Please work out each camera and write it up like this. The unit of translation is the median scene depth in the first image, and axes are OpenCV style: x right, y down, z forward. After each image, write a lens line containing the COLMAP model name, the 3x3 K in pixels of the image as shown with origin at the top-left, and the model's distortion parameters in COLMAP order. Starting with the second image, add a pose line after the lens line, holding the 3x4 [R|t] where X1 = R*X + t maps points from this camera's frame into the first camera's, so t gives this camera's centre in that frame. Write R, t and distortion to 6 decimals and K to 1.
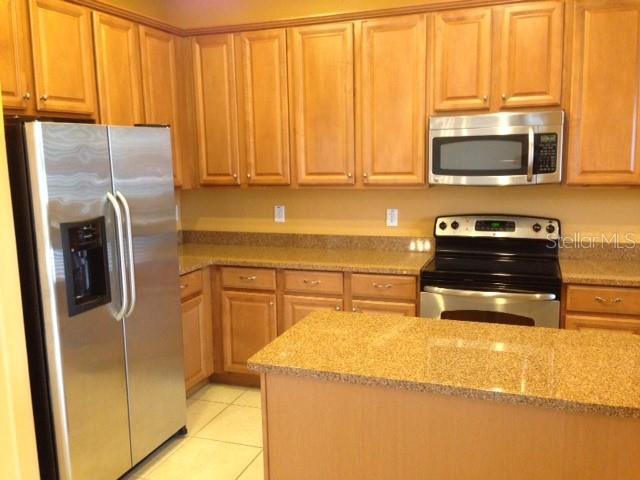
lens RADIAL K [[606.1, 0, 319.3], [0, 606.1, 259.6], [0, 0, 1]] dist [0.010444, -0.000990]
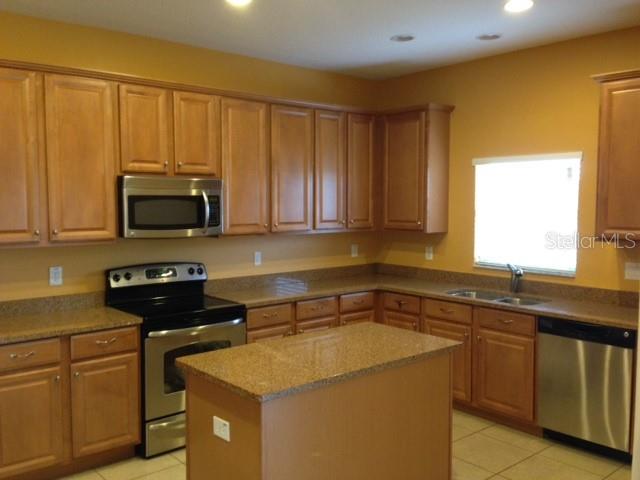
lens RADIAL K [[600.1, 0, 320.0], [0, 600.1, 240.0], [0, 0, 1]] dist [0.055119, -0.003107]
pose [[0.457582, -0.033698, 0.888528, -0.596413], [0.150092, 0.987869, -0.039831, -0.027923], [-0.876408, 0.151587, 0.457089, 0.215760]]
